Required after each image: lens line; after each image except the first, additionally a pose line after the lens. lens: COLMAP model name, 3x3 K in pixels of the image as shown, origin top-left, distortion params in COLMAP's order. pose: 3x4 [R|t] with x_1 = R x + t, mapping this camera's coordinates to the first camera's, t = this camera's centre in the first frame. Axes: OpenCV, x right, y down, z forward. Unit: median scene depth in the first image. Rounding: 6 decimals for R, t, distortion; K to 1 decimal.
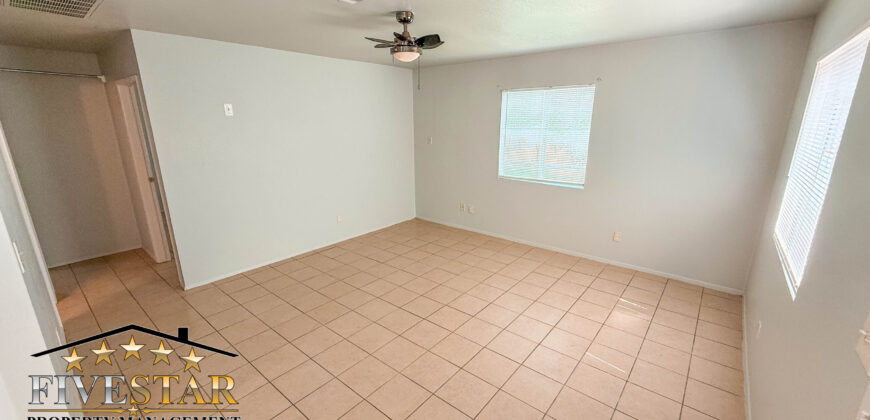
lens RADIAL K [[346.5, 0, 435.0], [0, 346.5, 210.0], [0, 0, 1]] dist [-0.012989, -0.000003]
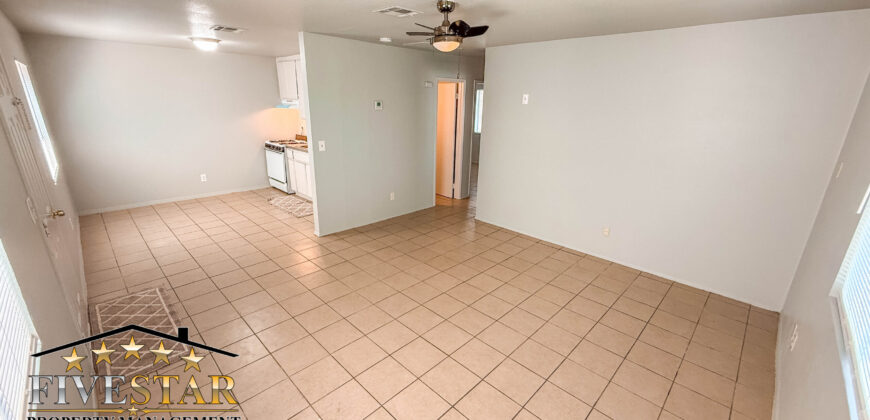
lens RADIAL K [[346.5, 0, 435.0], [0, 346.5, 210.0], [0, 0, 1]] dist [-0.012989, -0.000003]
pose [[-0.078720, 0.304671, -0.949199, 0.676133], [-0.276100, 0.908244, 0.314423, -0.217441], [0.957900, 0.286825, 0.012623, 0.743700]]
